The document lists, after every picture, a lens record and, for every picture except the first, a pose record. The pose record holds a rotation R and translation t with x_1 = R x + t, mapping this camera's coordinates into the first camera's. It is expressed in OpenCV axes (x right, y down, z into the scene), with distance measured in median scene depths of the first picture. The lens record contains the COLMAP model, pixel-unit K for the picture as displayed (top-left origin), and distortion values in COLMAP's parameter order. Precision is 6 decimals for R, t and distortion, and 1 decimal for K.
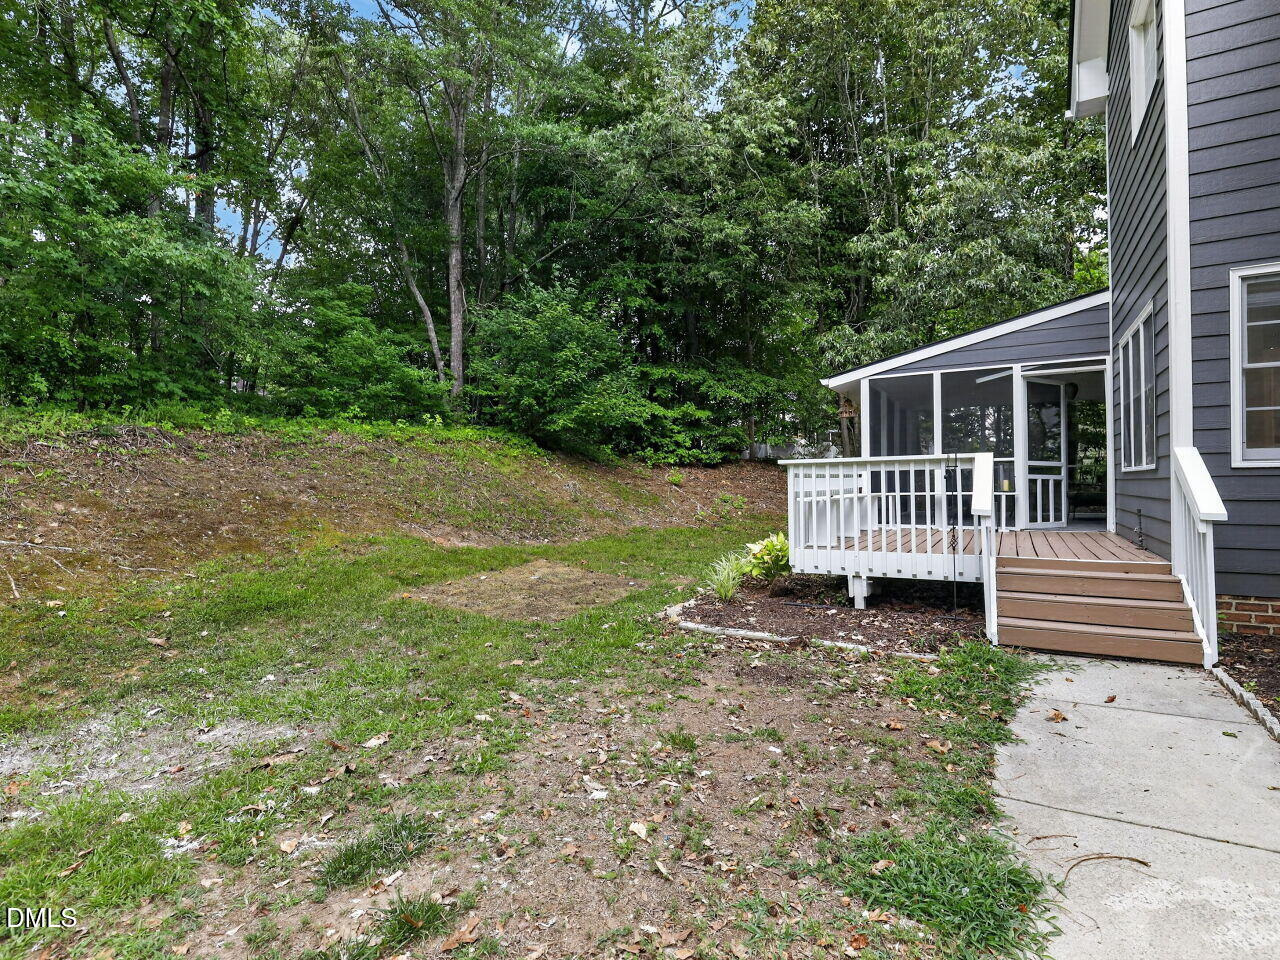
lens RADIAL K [[651.3, 0, 640.0], [0, 651.3, 480.0], [0, 0, 1]] dist [0.001388, 0.000469]
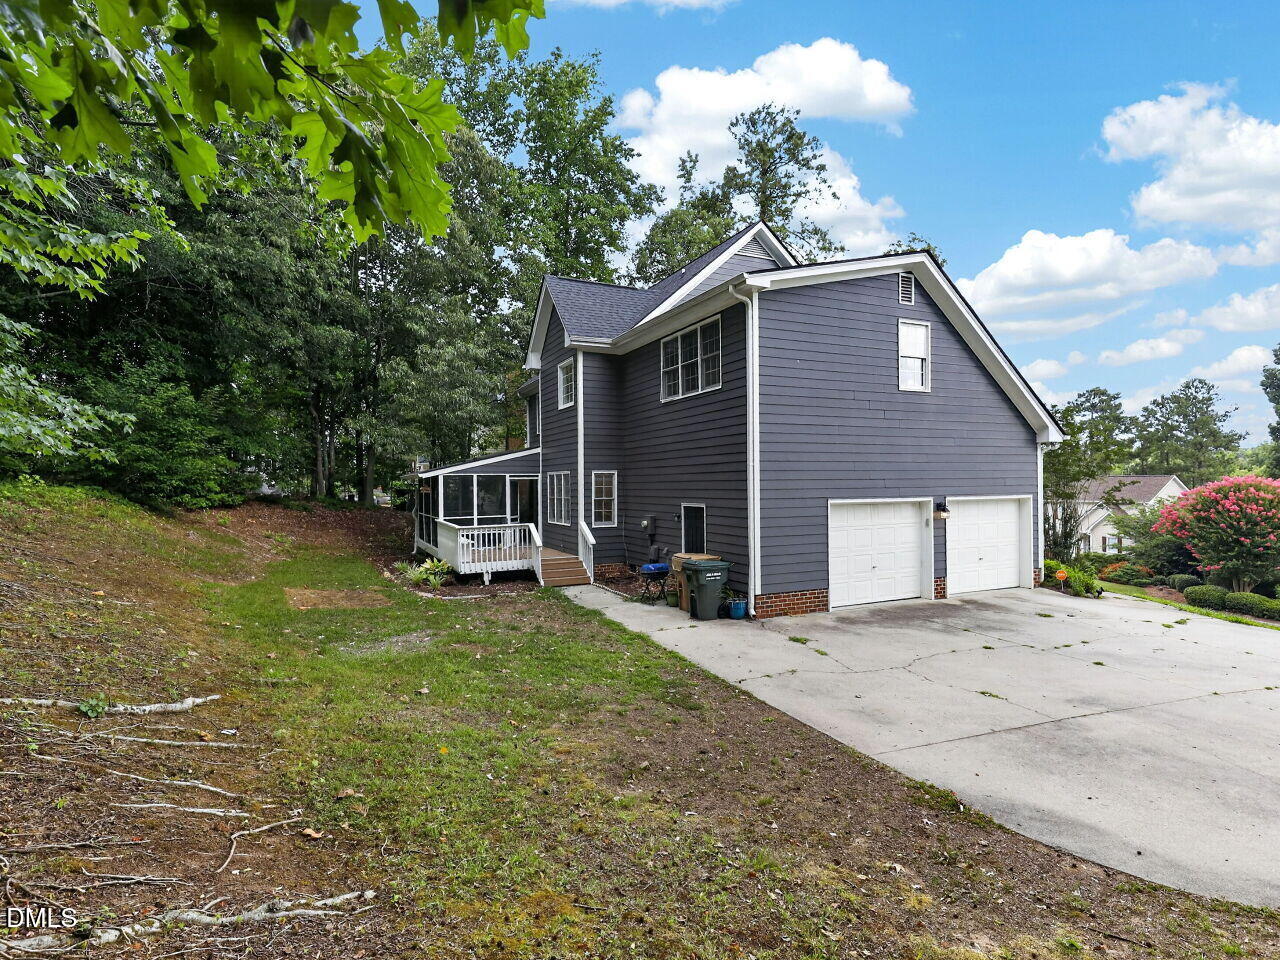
lens RADIAL K [[651.3, 0, 640.0], [0, 651.3, 480.0], [0, 0, 1]] dist [0.001388, 0.000469]
pose [[0.587644, 0.011252, 0.809041, -1.390364], [0.001025, 0.999892, -0.014651, -0.175771], [-0.809119, 0.009439, 0.587569, -0.990412]]
